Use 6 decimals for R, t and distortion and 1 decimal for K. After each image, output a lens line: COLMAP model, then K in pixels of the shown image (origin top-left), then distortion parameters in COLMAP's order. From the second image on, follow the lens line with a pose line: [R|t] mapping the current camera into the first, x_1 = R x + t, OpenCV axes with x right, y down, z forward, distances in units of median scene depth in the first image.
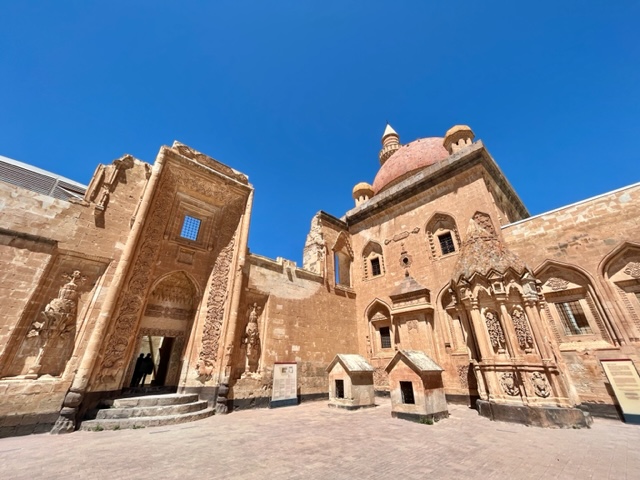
lens RADIAL K [[257.9, 0, 320.3], [0, 257.9, 239.1], [0, 0, 1]] dist [-0.003363, 0.000100]
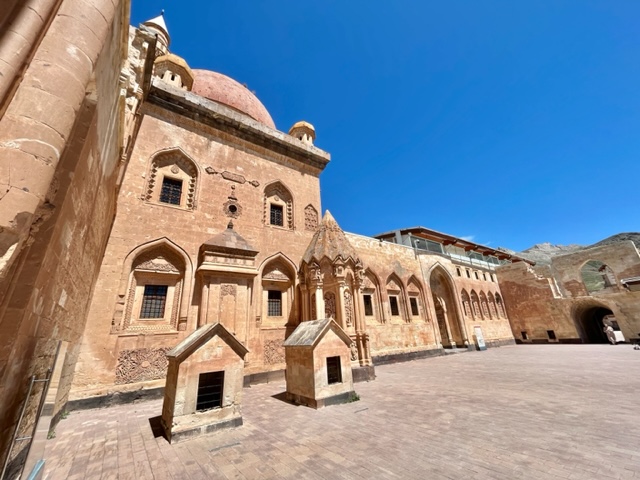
lens RADIAL K [[257.9, 0, 319.6], [0, 257.9, 239.8], [0, 0, 1]] dist [-0.003363, 0.000100]
pose [[0.116472, 0.344891, 0.931388, -0.442710], [-0.394585, 0.876655, -0.275280, 0.384578], [-0.911448, -0.335449, 0.238195, 0.791426]]
